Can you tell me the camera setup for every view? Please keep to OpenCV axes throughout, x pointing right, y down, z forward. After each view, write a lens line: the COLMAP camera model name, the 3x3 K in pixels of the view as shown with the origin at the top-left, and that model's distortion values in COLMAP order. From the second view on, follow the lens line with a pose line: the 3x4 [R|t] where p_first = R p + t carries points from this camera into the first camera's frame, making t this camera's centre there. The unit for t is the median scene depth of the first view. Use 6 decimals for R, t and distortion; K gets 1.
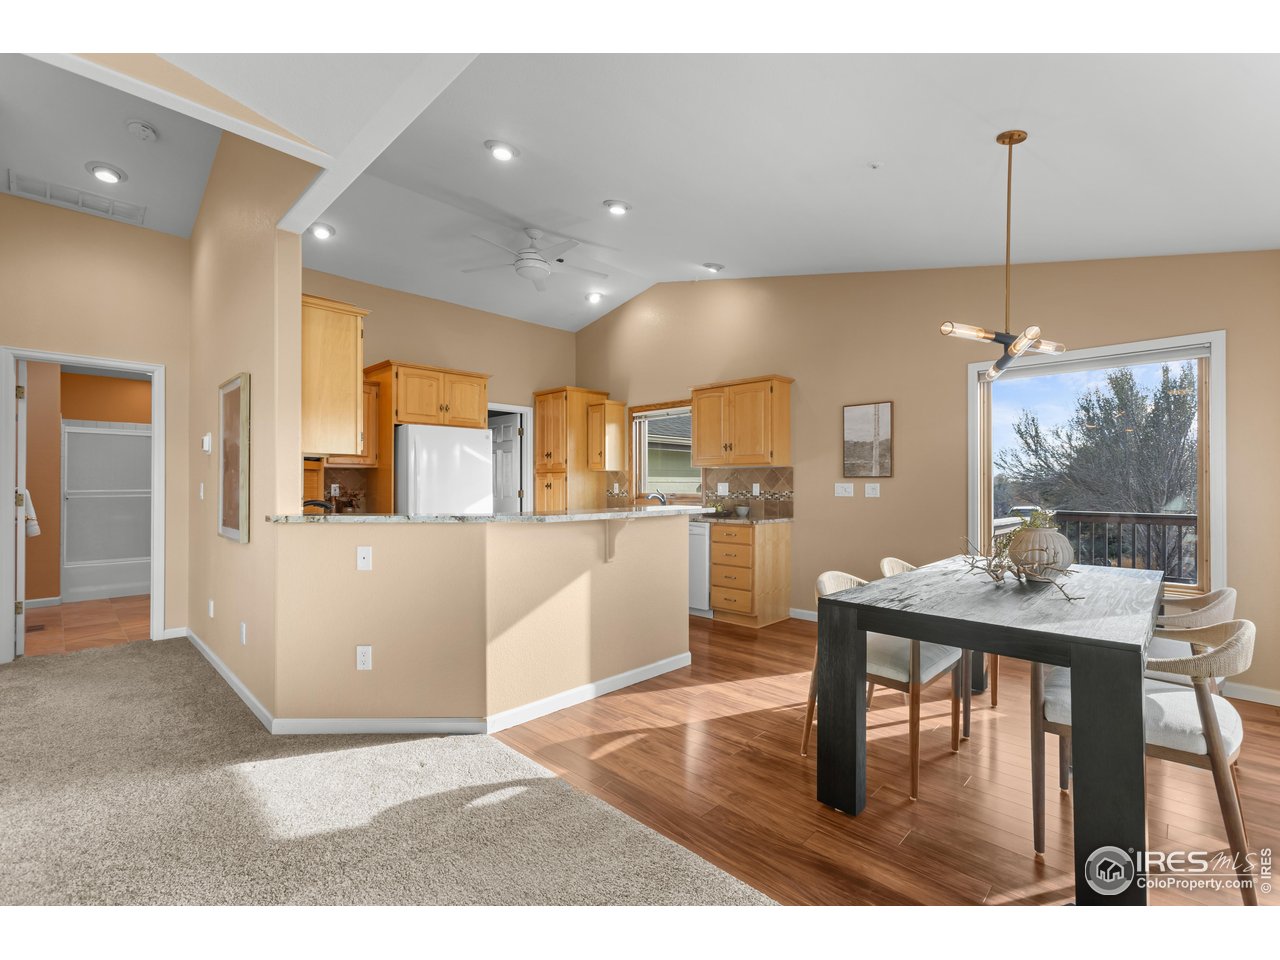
lens RADIAL K [[574.3, 0, 639.3], [0, 574.3, 477.7], [0, 0, 1]] dist [0.004082, 0.000846]
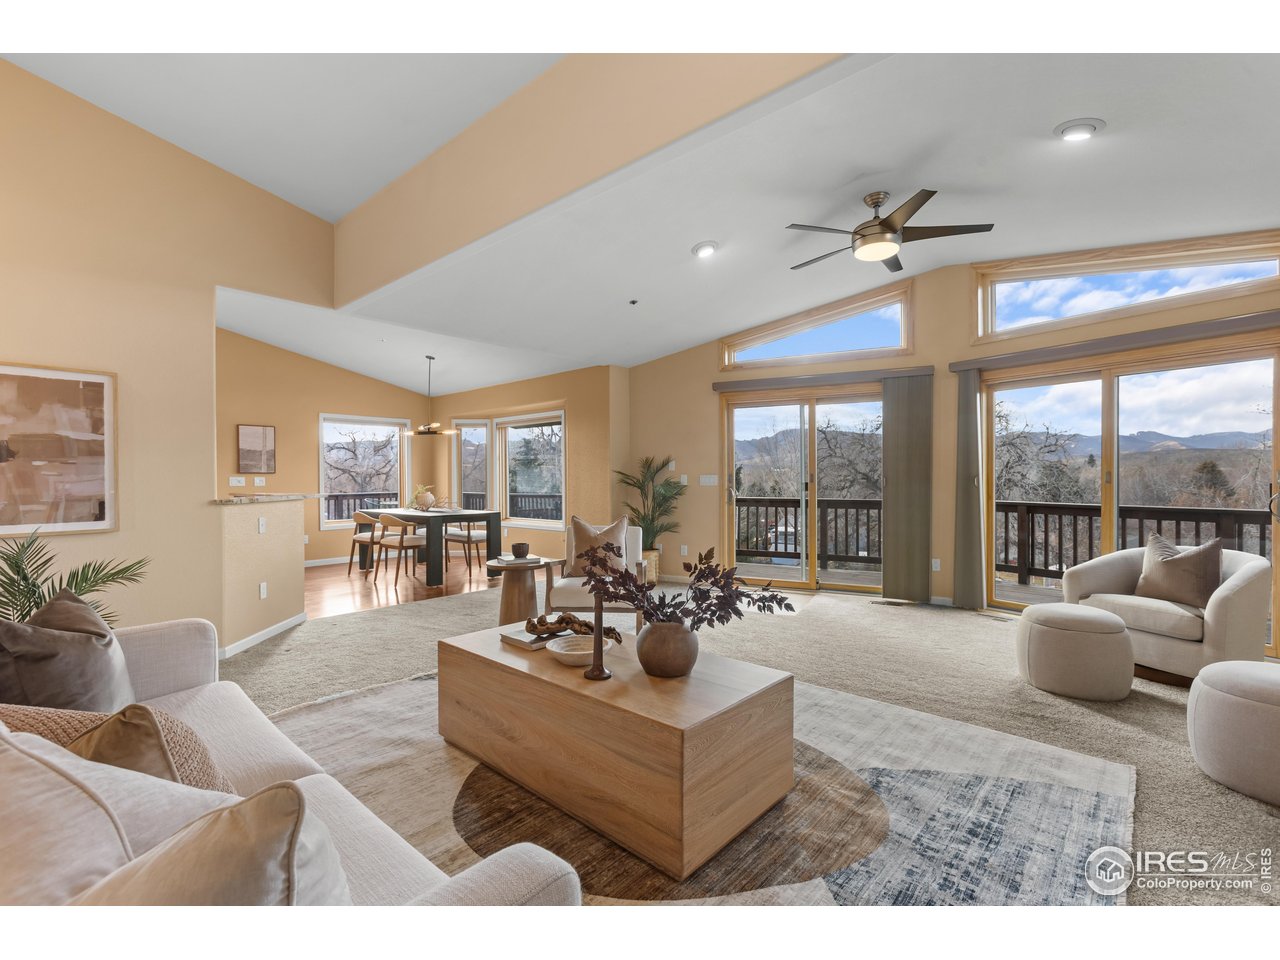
lens RADIAL K [[574.3, 0, 623.2], [0, 574.3, 476.2], [0, 0, 1]] dist [0.004082, 0.000846]
pose [[-0.028790, -0.001425, 0.999584, -1.098378], [-0.007183, 0.999973, 0.001219, -0.001596], [-0.999560, -0.007145, -0.028799, 0.058325]]
